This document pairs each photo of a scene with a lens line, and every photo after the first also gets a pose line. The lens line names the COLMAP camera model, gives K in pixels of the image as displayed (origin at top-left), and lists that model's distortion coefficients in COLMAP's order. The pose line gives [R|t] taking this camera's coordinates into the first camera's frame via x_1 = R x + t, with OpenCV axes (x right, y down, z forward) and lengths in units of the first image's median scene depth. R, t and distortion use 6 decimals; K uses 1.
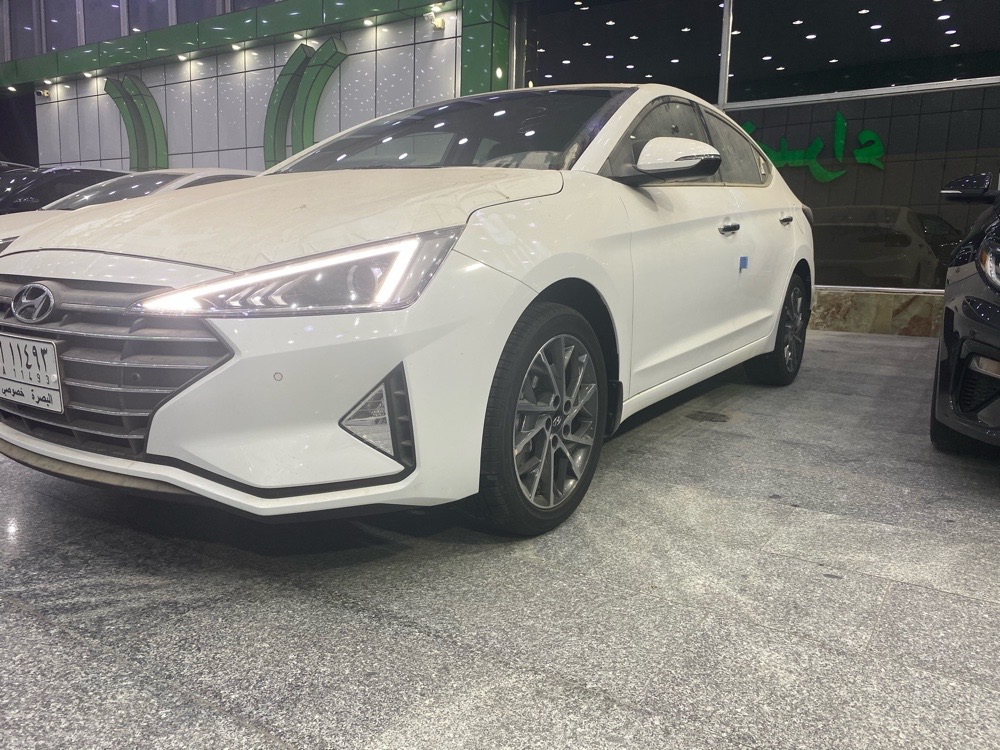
lens RADIAL K [[757.9, 0, 496.0], [0, 757.9, 373.6], [0, 0, 1]] dist [0.005781, 0.007607]
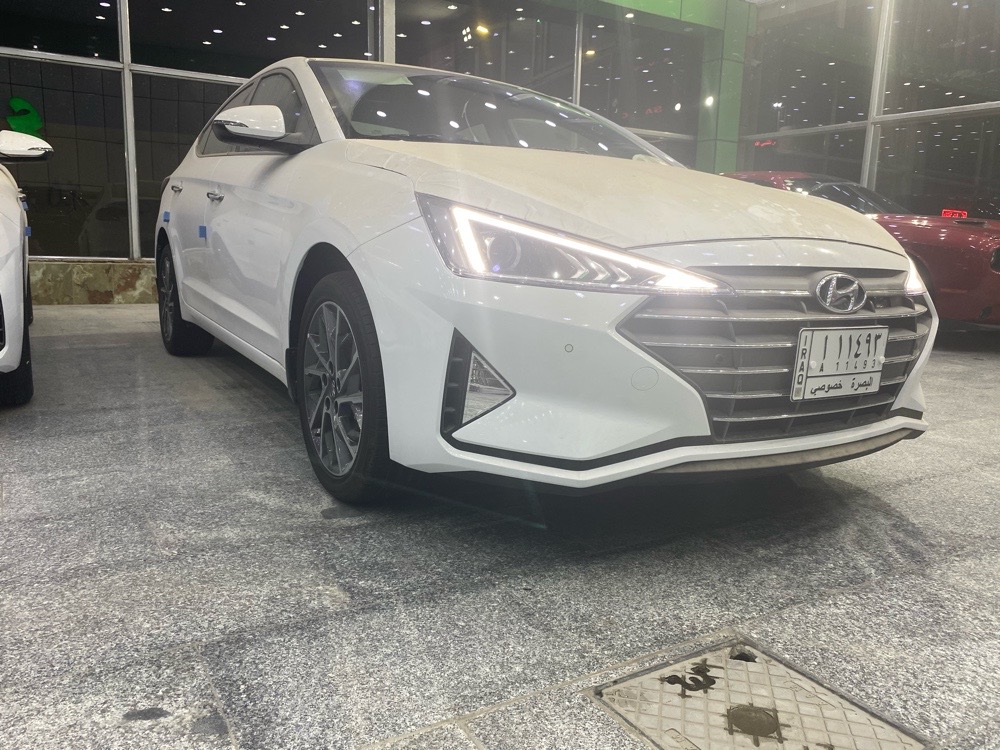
lens RADIAL K [[757.9, 0, 496.0], [0, 757.9, 373.6], [0, 0, 1]] dist [0.005781, 0.007607]
pose [[0.438004, -0.152890, 0.885877, -1.727274], [0.121479, 0.986459, 0.110187, -0.155638], [-0.890728, 0.059353, 0.450646, 0.975967]]
